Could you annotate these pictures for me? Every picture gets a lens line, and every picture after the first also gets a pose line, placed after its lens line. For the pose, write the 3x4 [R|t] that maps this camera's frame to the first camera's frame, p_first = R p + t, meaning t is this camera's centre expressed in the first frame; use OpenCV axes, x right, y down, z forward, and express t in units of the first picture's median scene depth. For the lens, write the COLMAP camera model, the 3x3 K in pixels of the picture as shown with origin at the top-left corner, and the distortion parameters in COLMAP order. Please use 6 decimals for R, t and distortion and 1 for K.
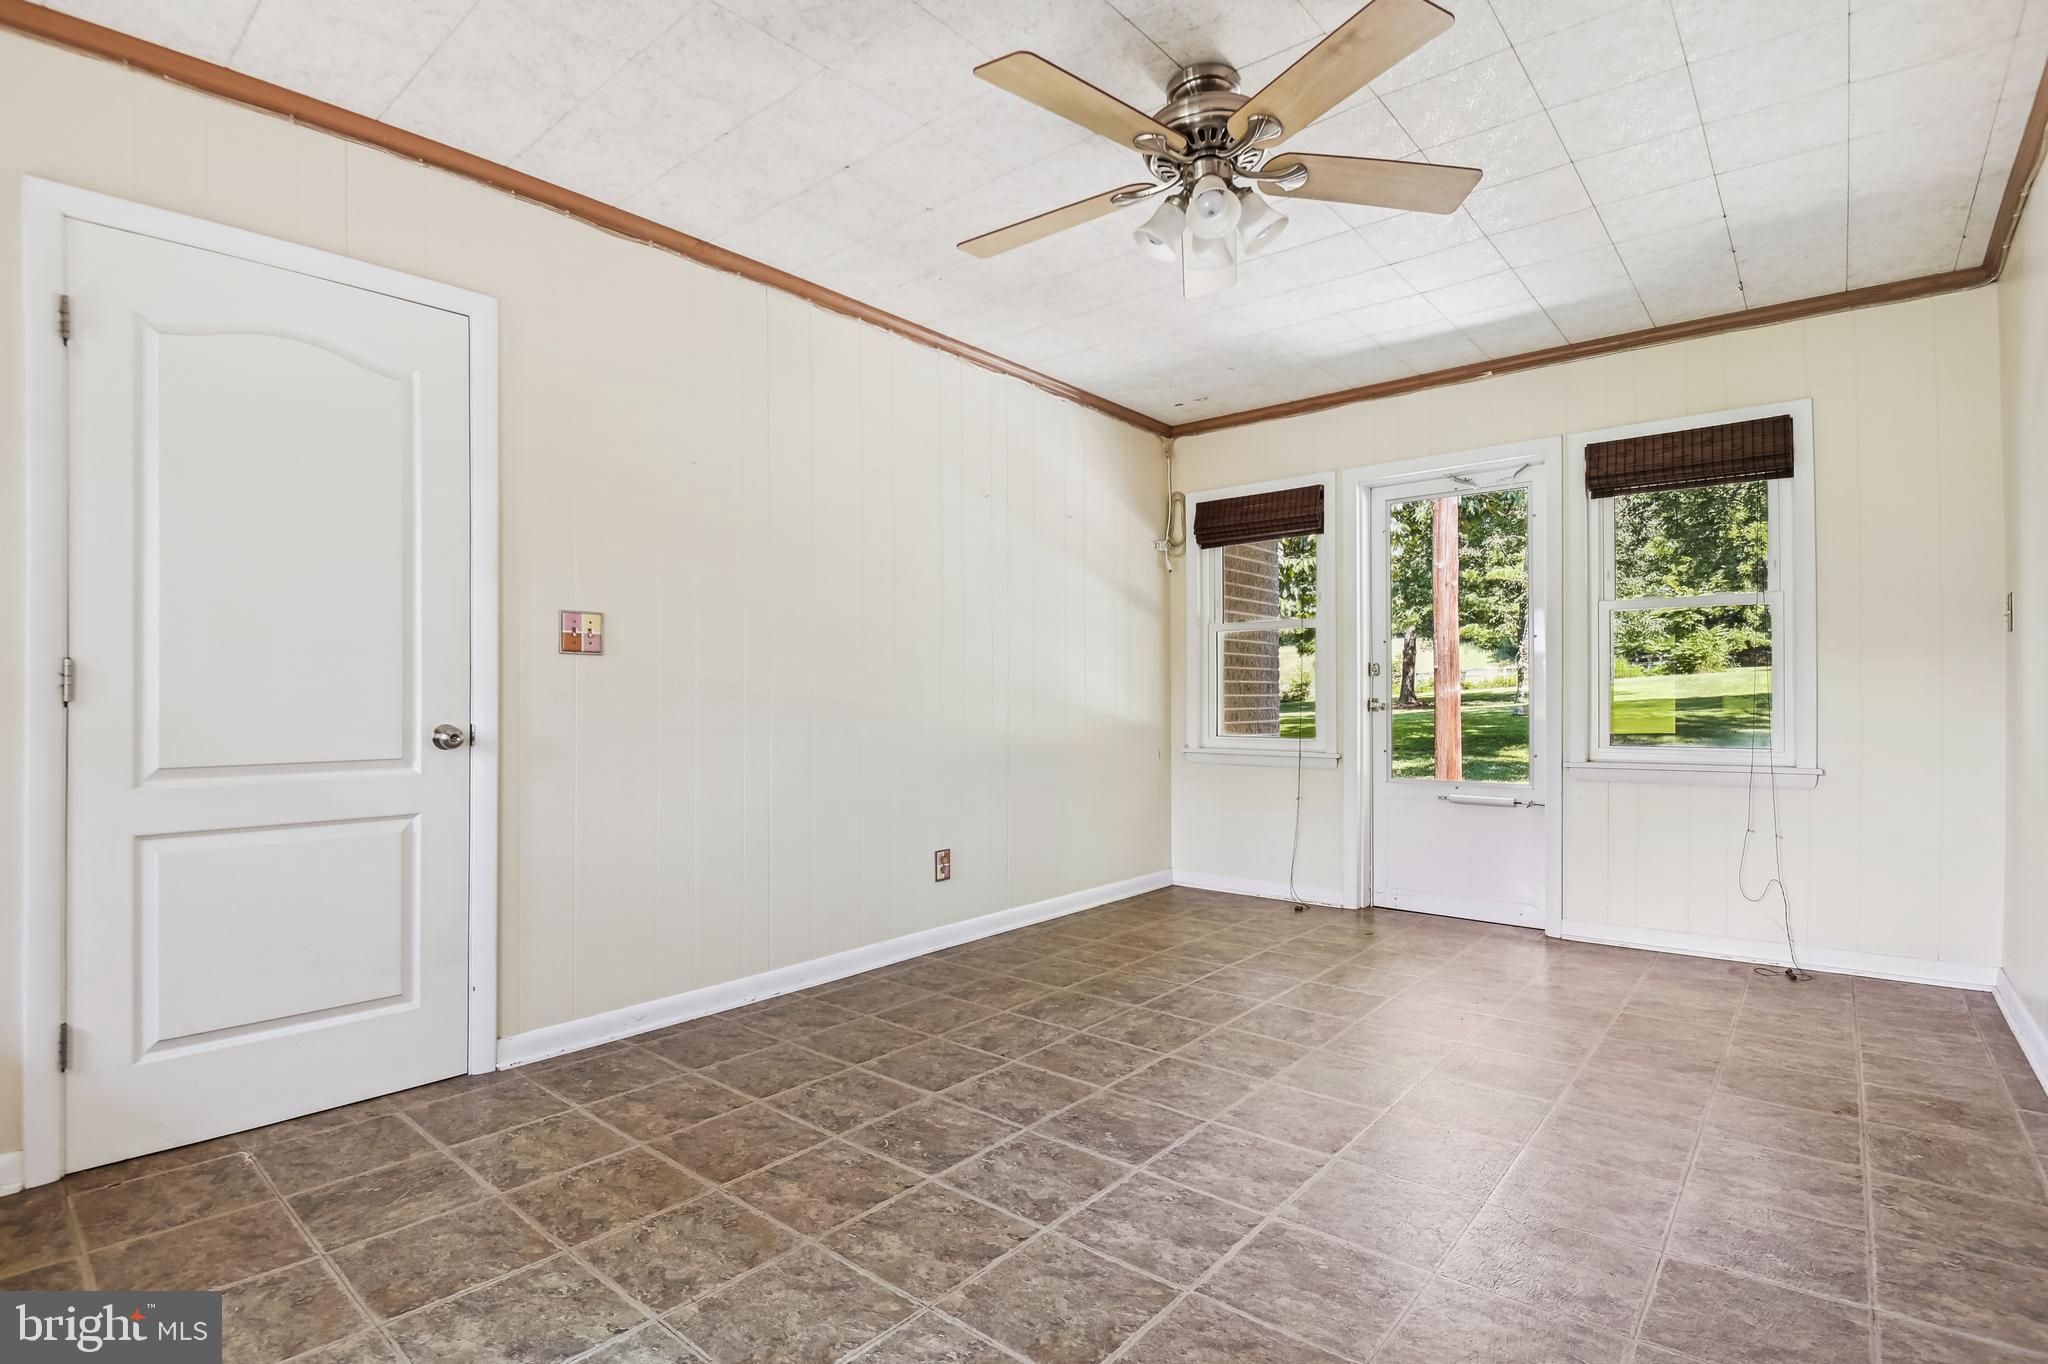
lens RADIAL K [[958.9, 0, 1032.1], [0, 958.9, 686.0], [0, 0, 1]] dist [-0.021800, -0.008134]
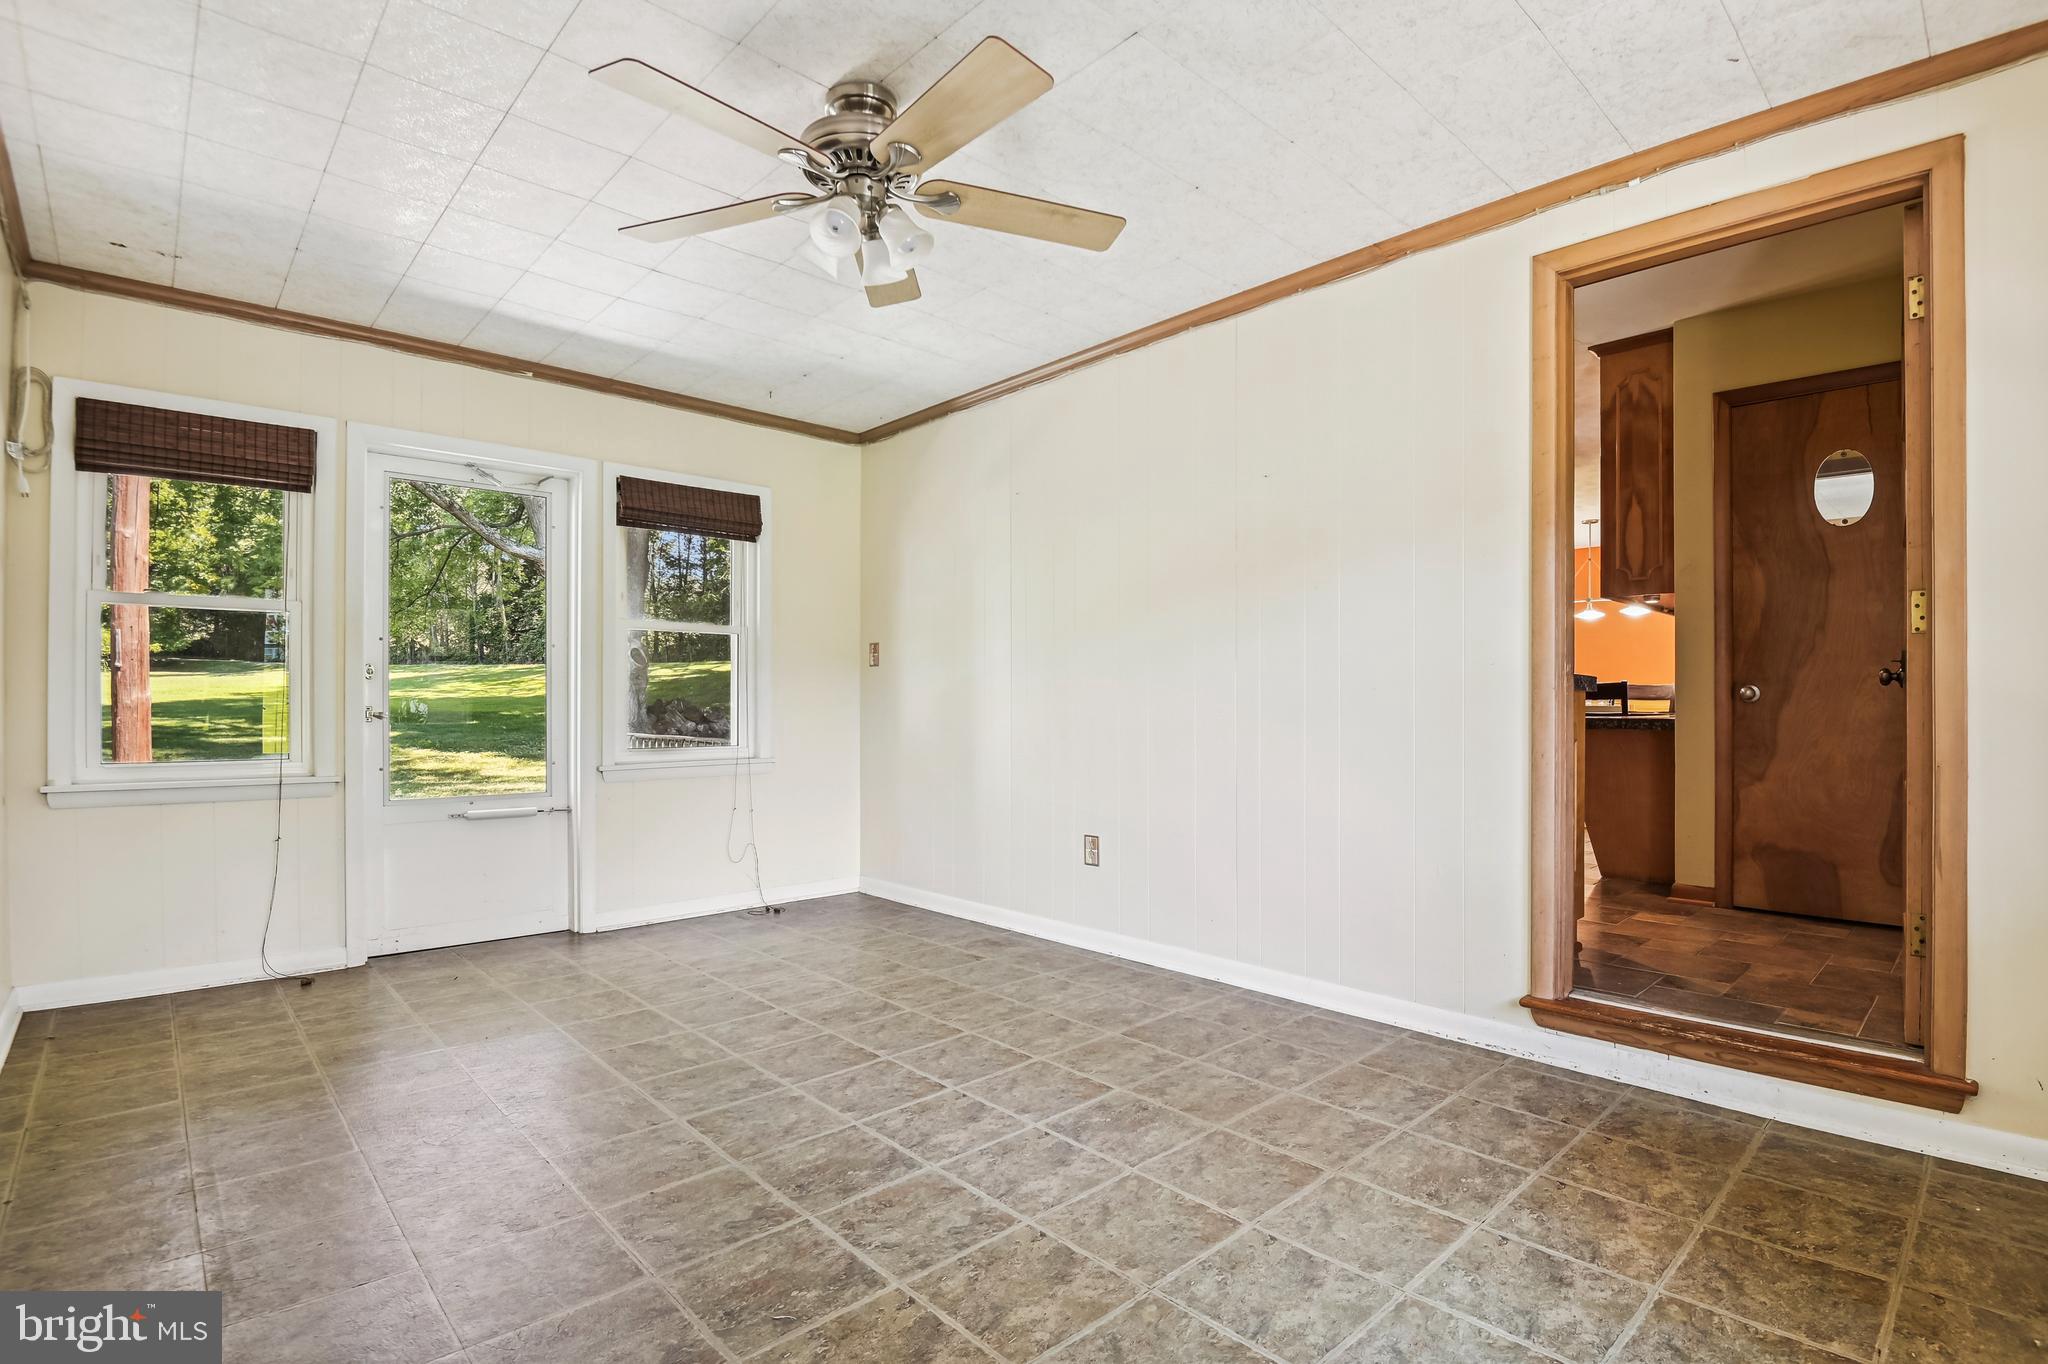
lens RADIAL K [[958.9, 0, 1033.2], [0, 958.9, 702.1], [0, 0, 1]] dist [-0.021800, -0.008134]
pose [[0.139369, 0.005381, 0.990226, -0.600992], [-0.013476, 0.999903, -0.003537, 0.006251], [-0.990149, -0.012851, 0.139428, 0.509263]]
